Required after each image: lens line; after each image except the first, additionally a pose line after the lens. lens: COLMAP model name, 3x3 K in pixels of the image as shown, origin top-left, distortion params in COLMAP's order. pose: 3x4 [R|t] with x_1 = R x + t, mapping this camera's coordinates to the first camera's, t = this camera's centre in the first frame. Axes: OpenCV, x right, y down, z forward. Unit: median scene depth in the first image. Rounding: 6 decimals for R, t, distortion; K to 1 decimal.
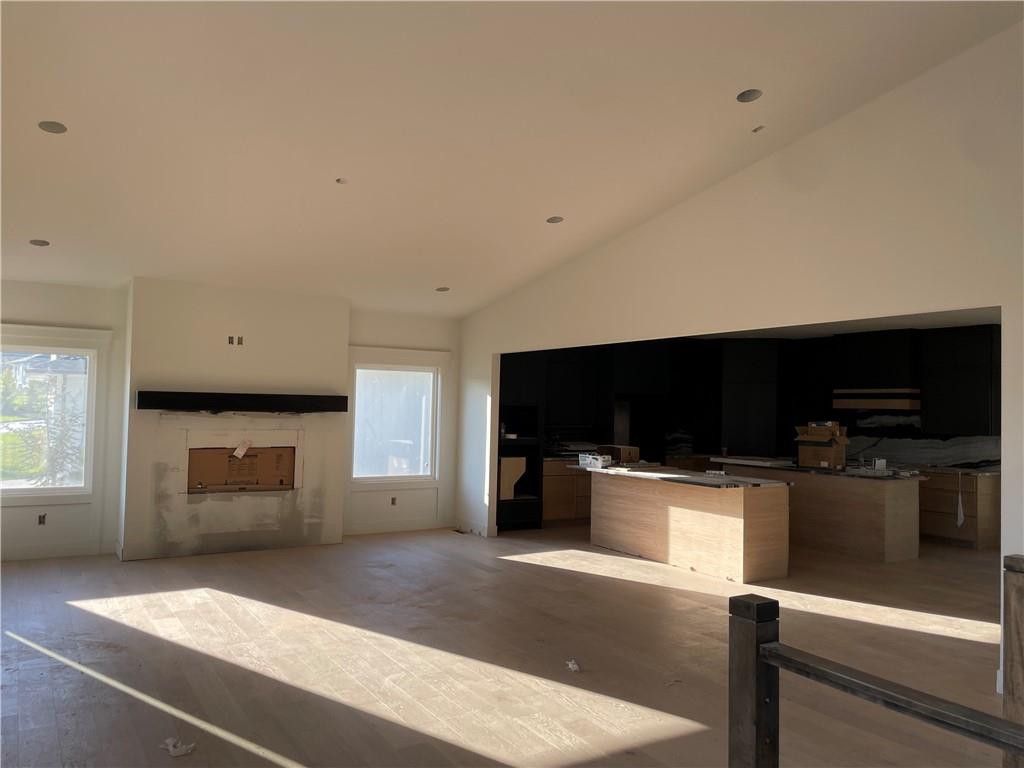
lens RADIAL K [[777.4, 0, 512.0], [0, 777.4, 384.0], [0, 0, 1]] dist [0.102405, -0.139568]
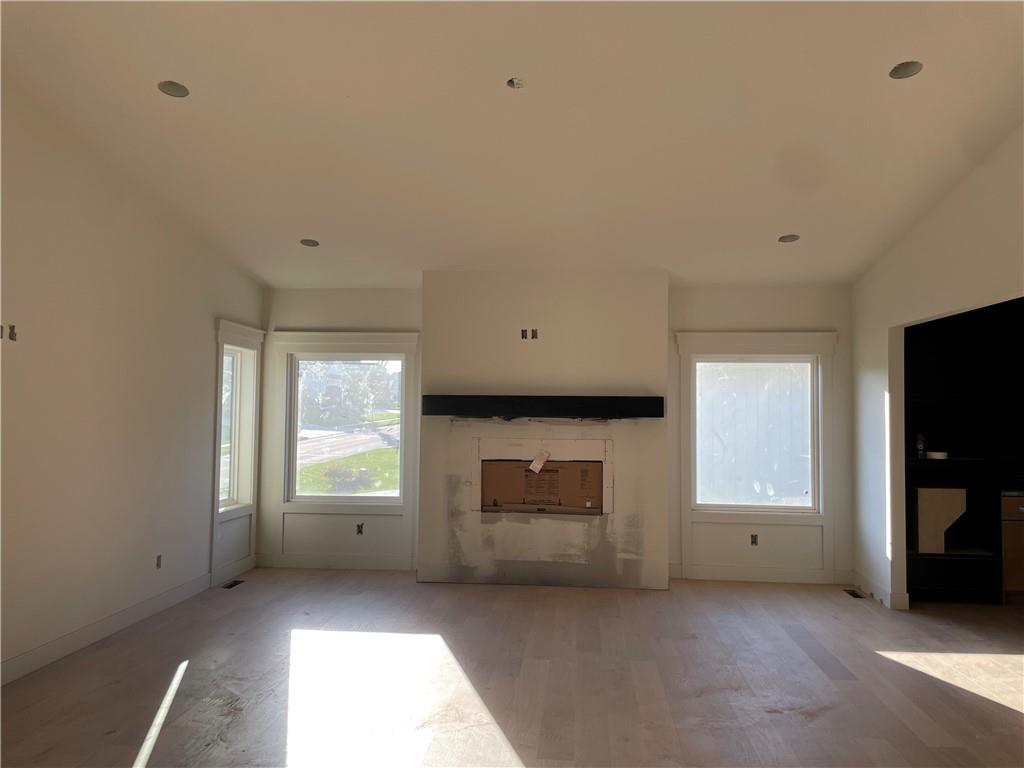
lens RADIAL K [[777.4, 0, 512.0], [0, 777.4, 384.0], [0, 0, 1]] dist [0.102405, -0.139568]
pose [[0.794837, -0.034412, -0.605847, 0.135477], [0.025425, 0.999403, -0.023409, 0.017300], [0.606290, 0.003203, 0.795237, 0.308271]]
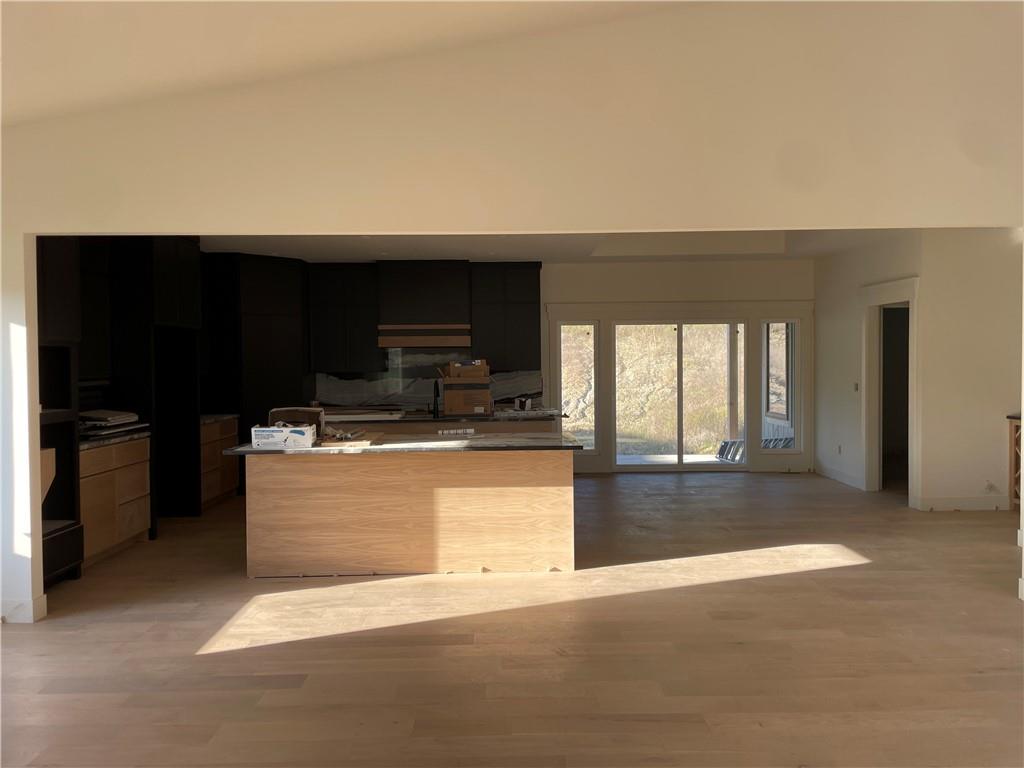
lens RADIAL K [[777.4, 0, 512.0], [0, 777.4, 384.0], [0, 0, 1]] dist [0.102405, -0.139568]
pose [[0.504195, -0.050502, 0.862112, -0.318891], [-0.006397, 0.998043, 0.062206, 0.021847], [-0.863566, -0.036879, 0.502885, 0.563135]]
